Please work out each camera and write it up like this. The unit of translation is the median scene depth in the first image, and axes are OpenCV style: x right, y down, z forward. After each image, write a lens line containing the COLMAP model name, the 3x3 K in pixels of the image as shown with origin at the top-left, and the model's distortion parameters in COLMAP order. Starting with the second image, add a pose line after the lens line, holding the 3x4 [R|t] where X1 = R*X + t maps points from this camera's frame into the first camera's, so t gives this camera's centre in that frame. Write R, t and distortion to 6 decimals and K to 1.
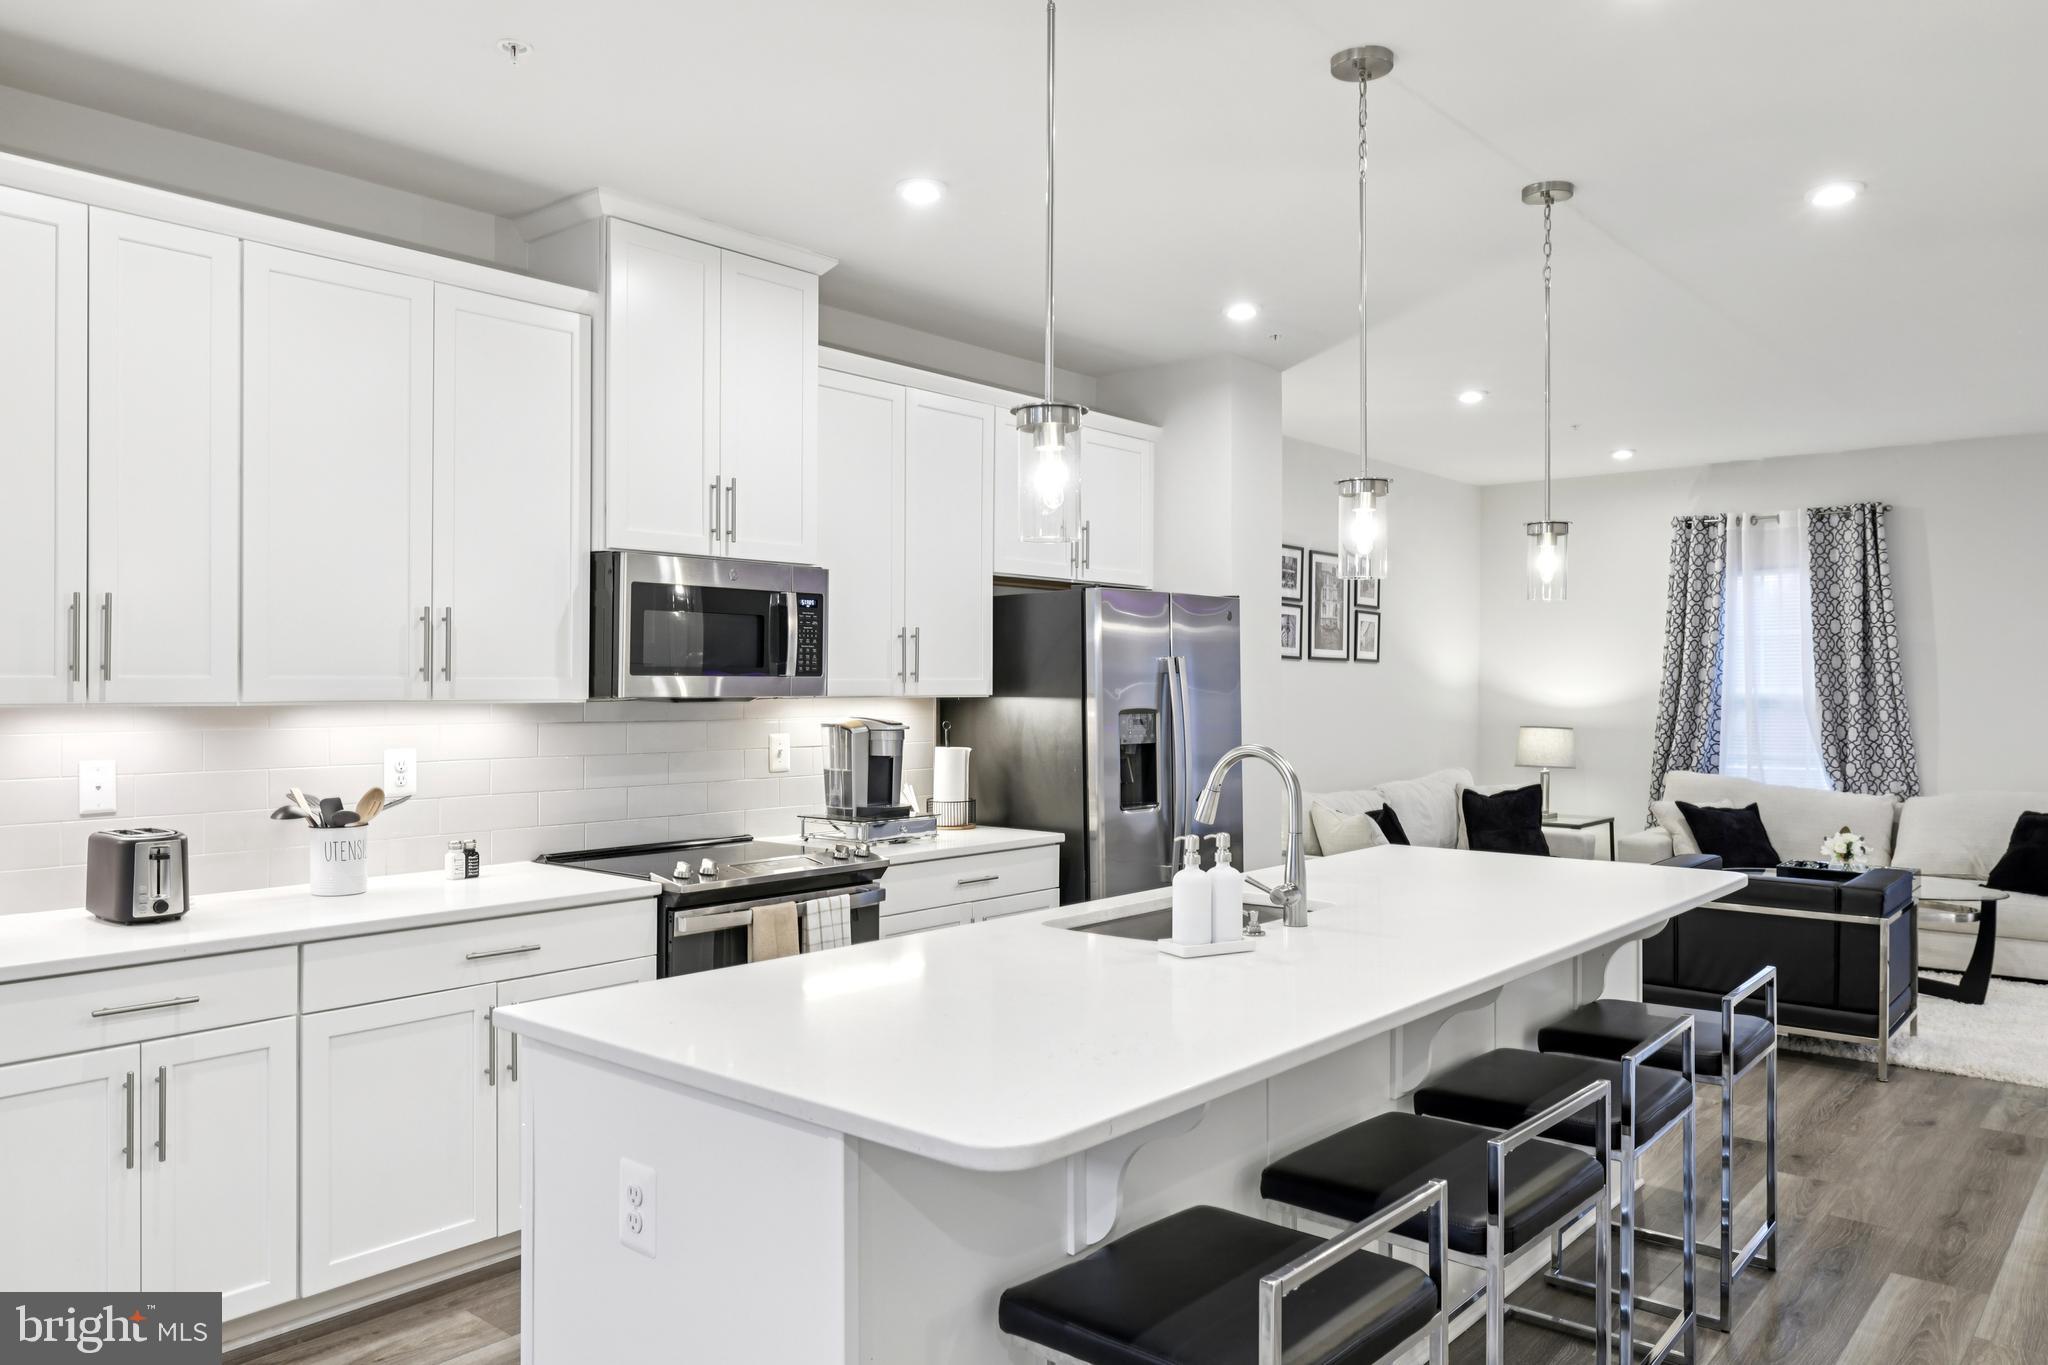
lens RADIAL K [[1432.6, 0, 1017.1], [0, 1432.6, 676.3], [0, 0, 1]] dist [0.000875, -0.000109]
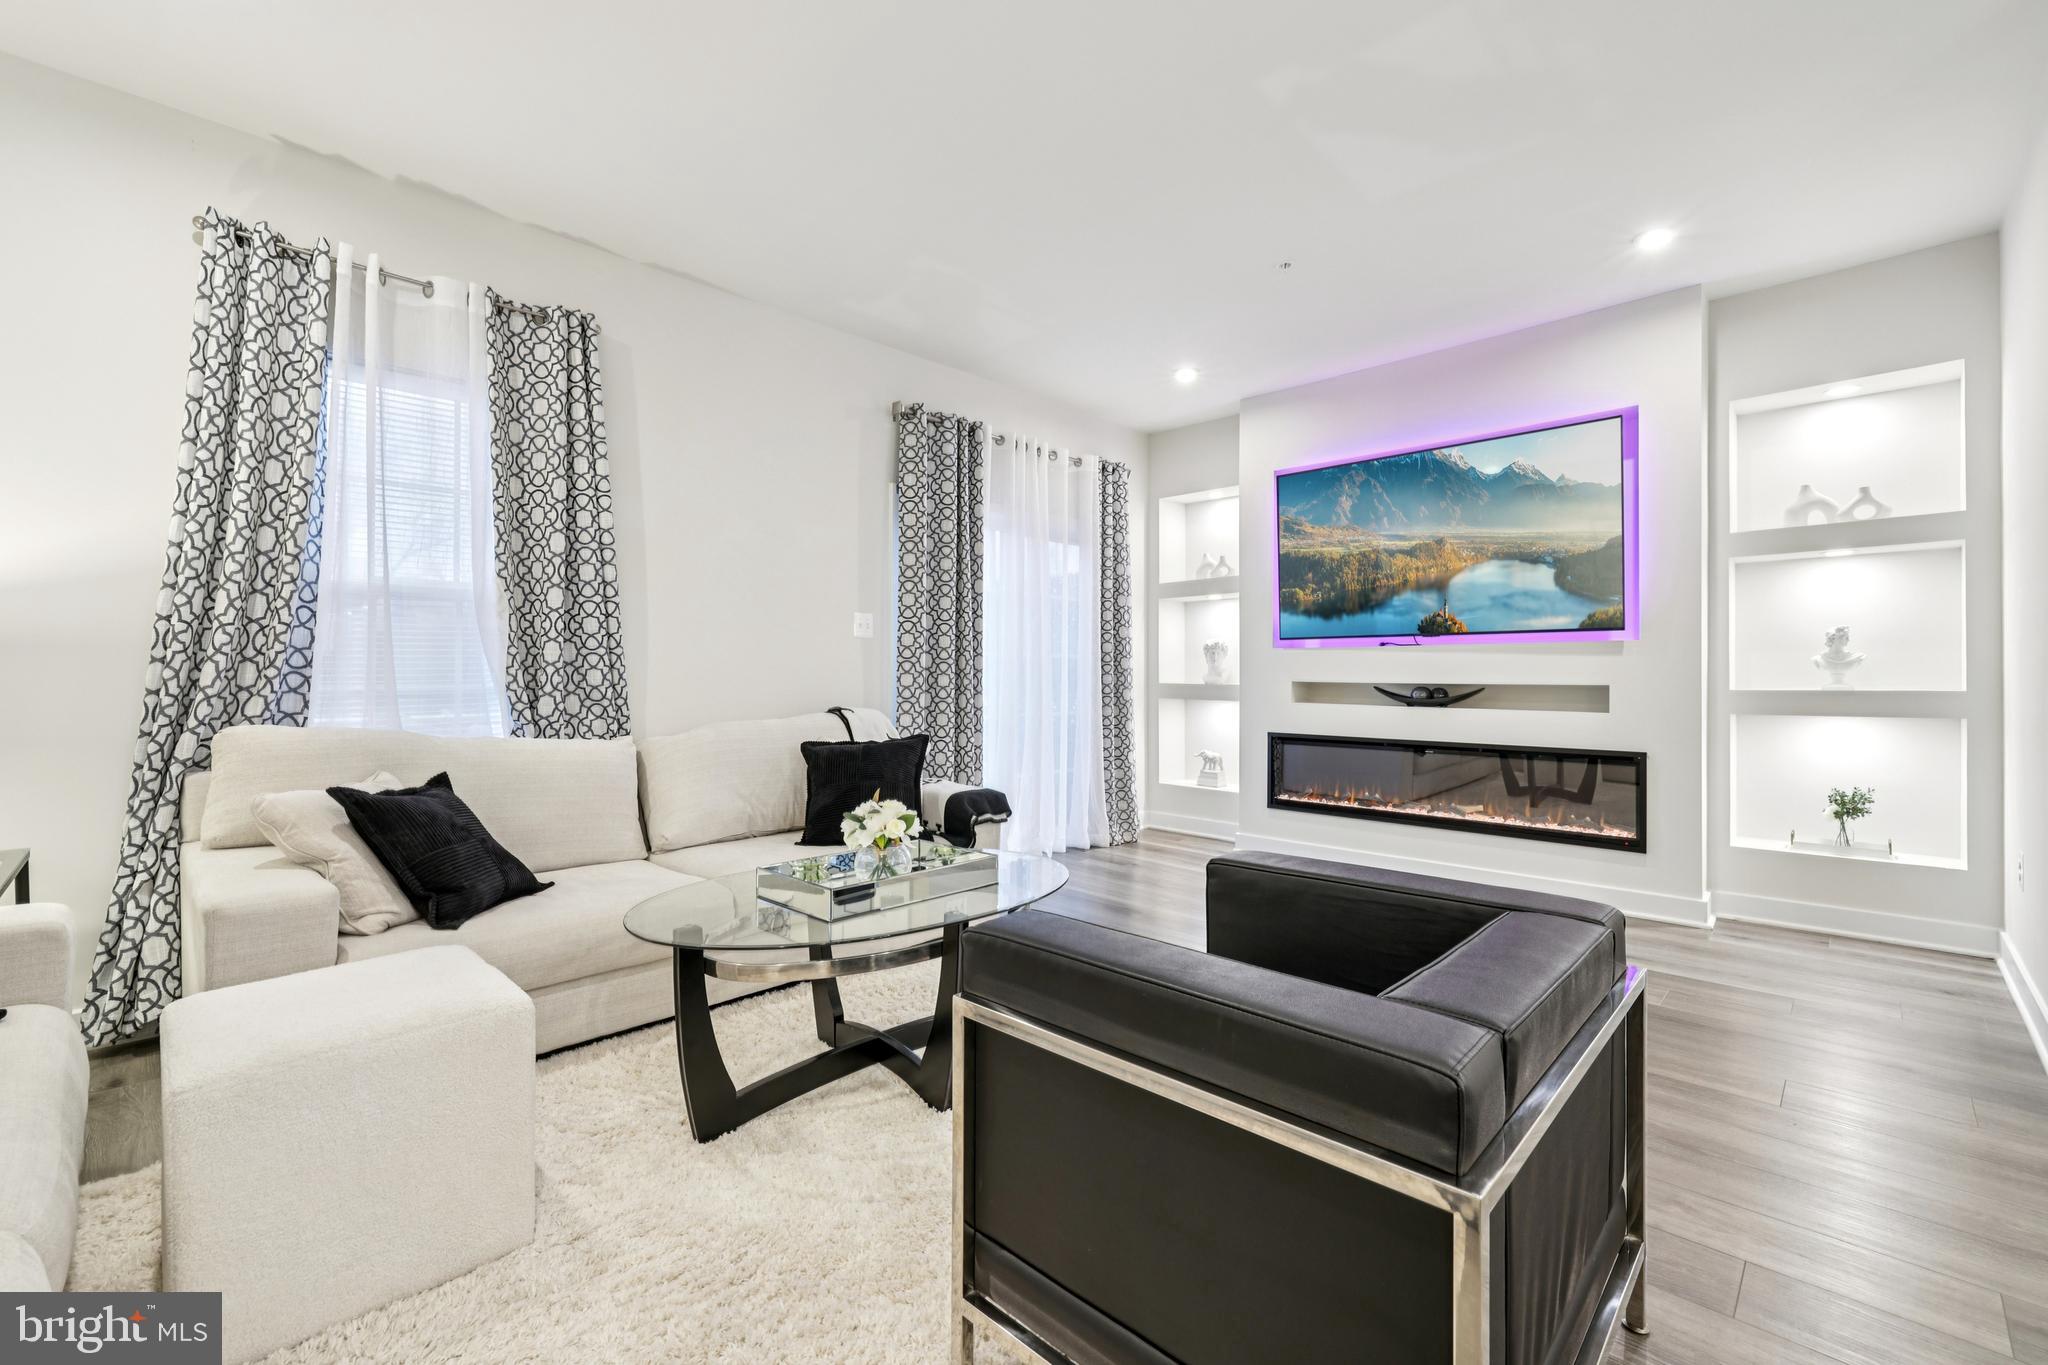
lens RADIAL K [[844.7, 0, 984.9], [0, 844.7, 673.5], [0, 0, 1]] dist [-0.000824, -0.000040]
pose [[0.101925, 0.005417, 0.994777, 0.369869], [-0.000495, 0.999985, -0.005395, 0.090039], [-0.994792, 0.000058, 0.101926, 1.307425]]
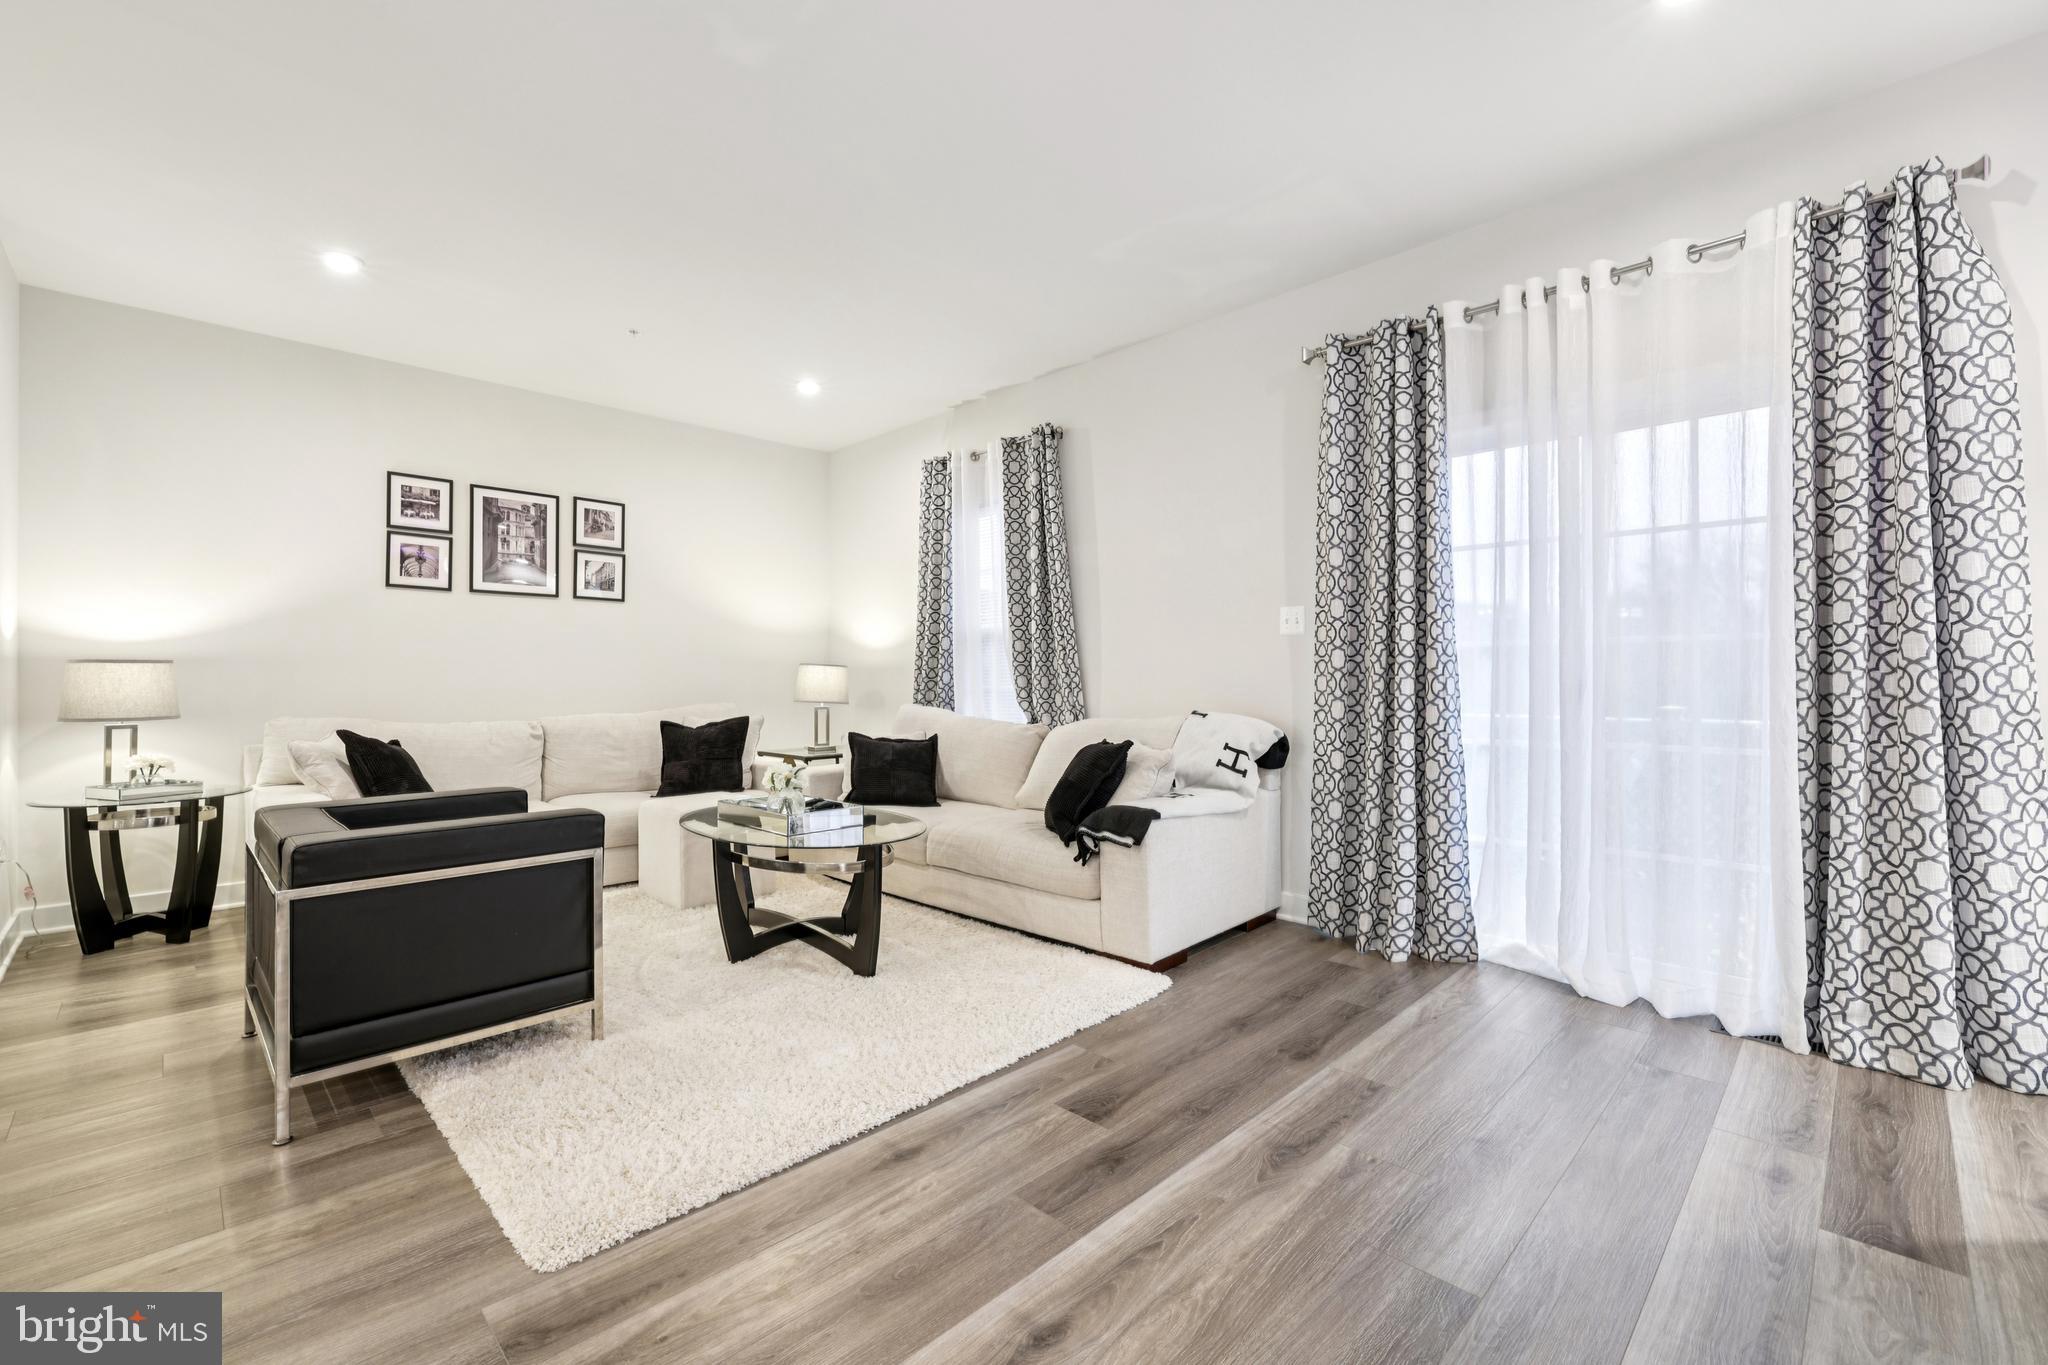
lens RADIAL K [[863.2, 0, 1019.8], [0, 863.2, 672.6], [0, 0, 1]] dist [-0.000769, 0.000041]
pose [[0.996786, -0.007163, -0.079791, 1.066690], [0.007097, 0.999974, -0.001108, 0.081213], [0.079797, 0.000538, 0.996811, 0.703902]]
